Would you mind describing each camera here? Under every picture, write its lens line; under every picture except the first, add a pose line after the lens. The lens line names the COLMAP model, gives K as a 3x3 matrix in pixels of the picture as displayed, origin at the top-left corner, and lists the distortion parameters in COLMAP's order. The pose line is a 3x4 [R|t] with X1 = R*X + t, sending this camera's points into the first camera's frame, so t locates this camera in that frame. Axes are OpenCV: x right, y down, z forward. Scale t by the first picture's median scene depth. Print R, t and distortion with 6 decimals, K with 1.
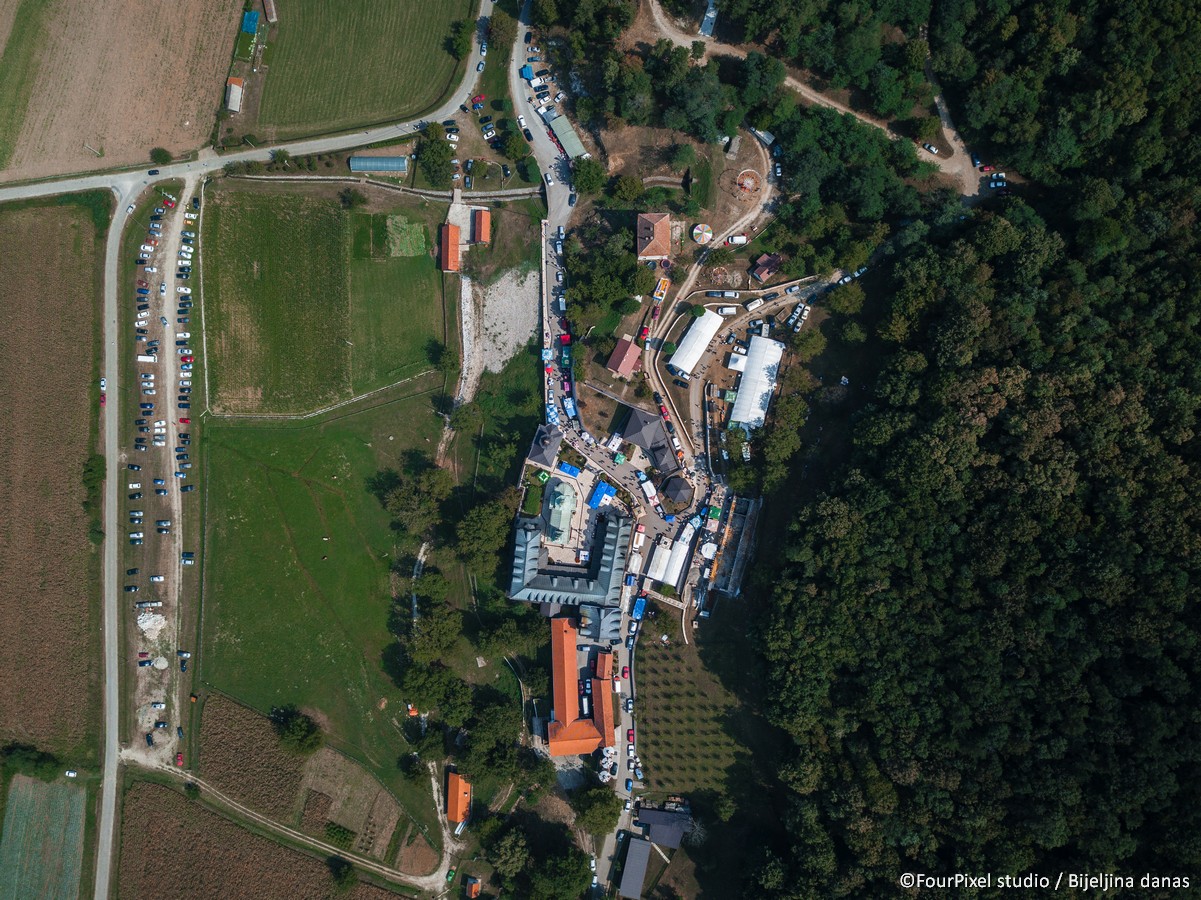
lens RADIAL K [[923.6, 0, 605.2], [0, 923.6, 412.5], [0, 0, 1]] dist [0.037443, -0.034994]
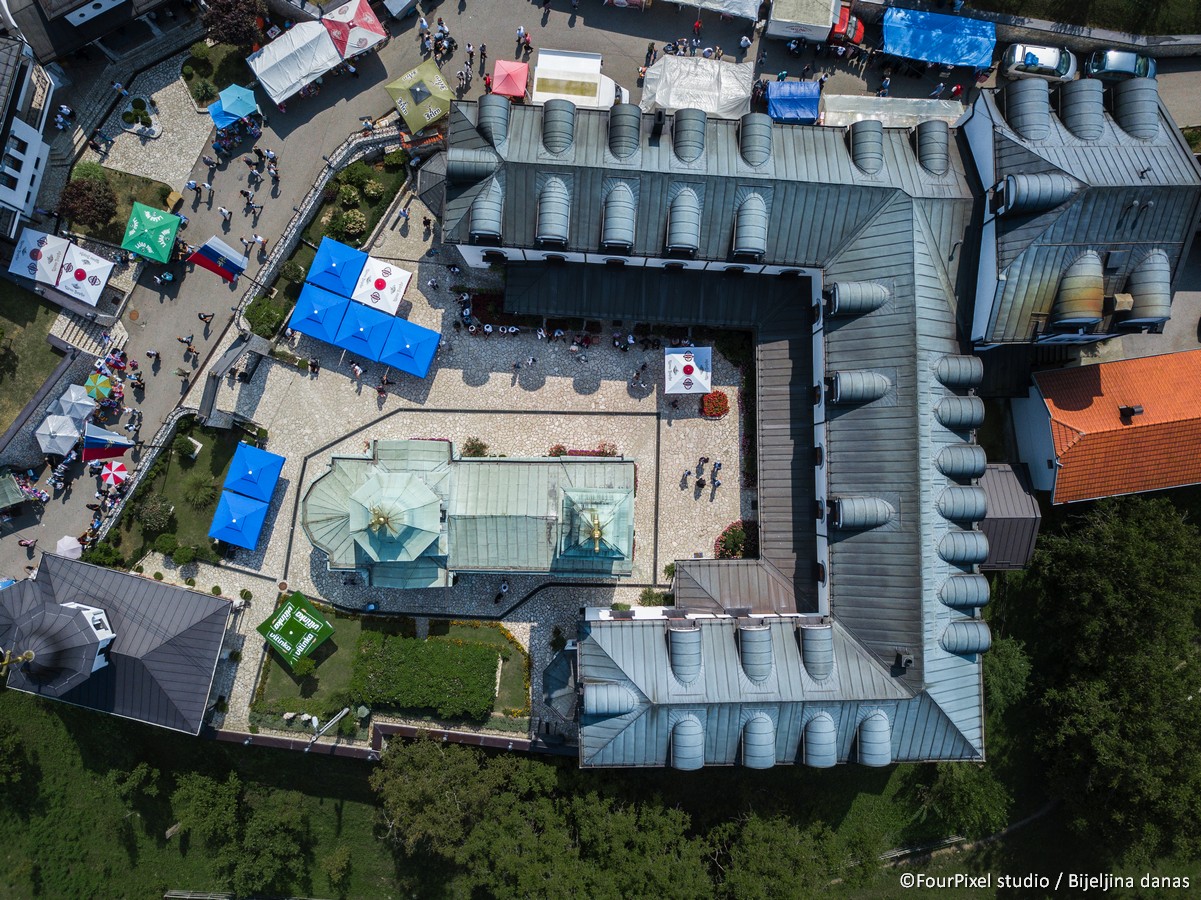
lens RADIAL K [[923.6, 0, 605.2], [0, 923.6, 412.5], [0, 0, 1]] dist [0.037443, -0.034994]
pose [[-0.111089, -0.993001, 0.040106, -0.037793], [0.991694, -0.108130, 0.069649, 0.125567], [-0.064825, 0.047510, 0.996765, 0.823982]]
